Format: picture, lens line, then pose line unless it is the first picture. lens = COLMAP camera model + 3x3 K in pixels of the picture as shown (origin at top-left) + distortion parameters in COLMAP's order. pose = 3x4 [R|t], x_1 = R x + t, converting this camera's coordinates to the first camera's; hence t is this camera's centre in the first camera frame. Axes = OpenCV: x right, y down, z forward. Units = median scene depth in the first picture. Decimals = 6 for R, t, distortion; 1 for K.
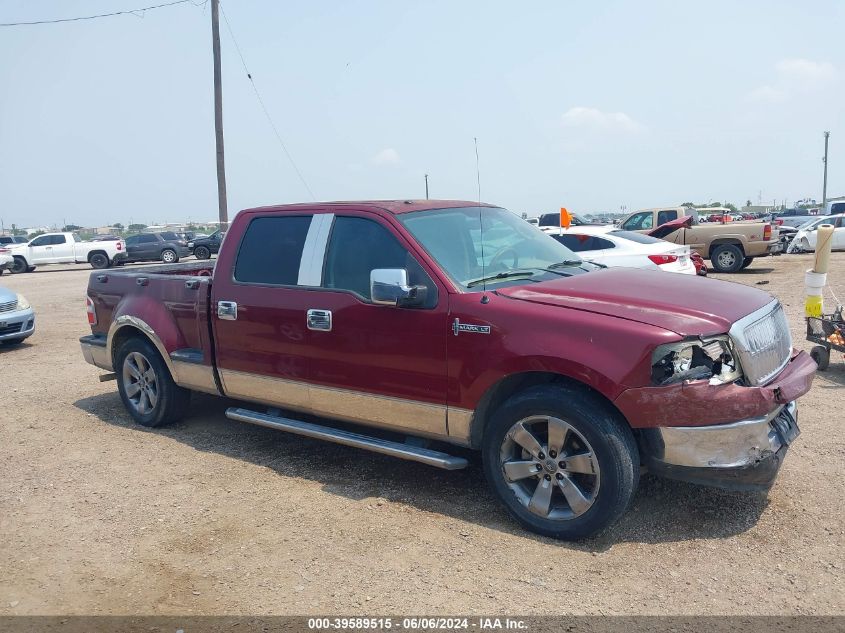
lens RADIAL K [[700.9, 0, 422.5], [0, 700.9, 316.5], [0, 0, 1]] dist [0.041920, -0.002801]
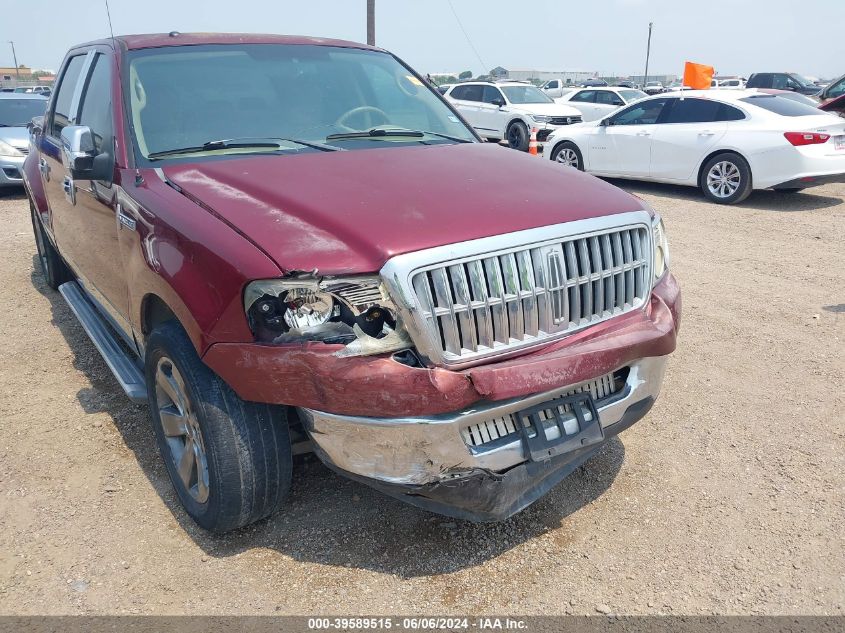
lens RADIAL K [[700.9, 0, 422.5], [0, 700.9, 316.5], [0, 0, 1]] dist [0.041920, -0.002801]
pose [[0.946370, 0.135854, -0.293133, 0.621143], [-0.077229, 0.976117, 0.203054, -0.060334], [0.313718, -0.169526, 0.934260, 0.448047]]
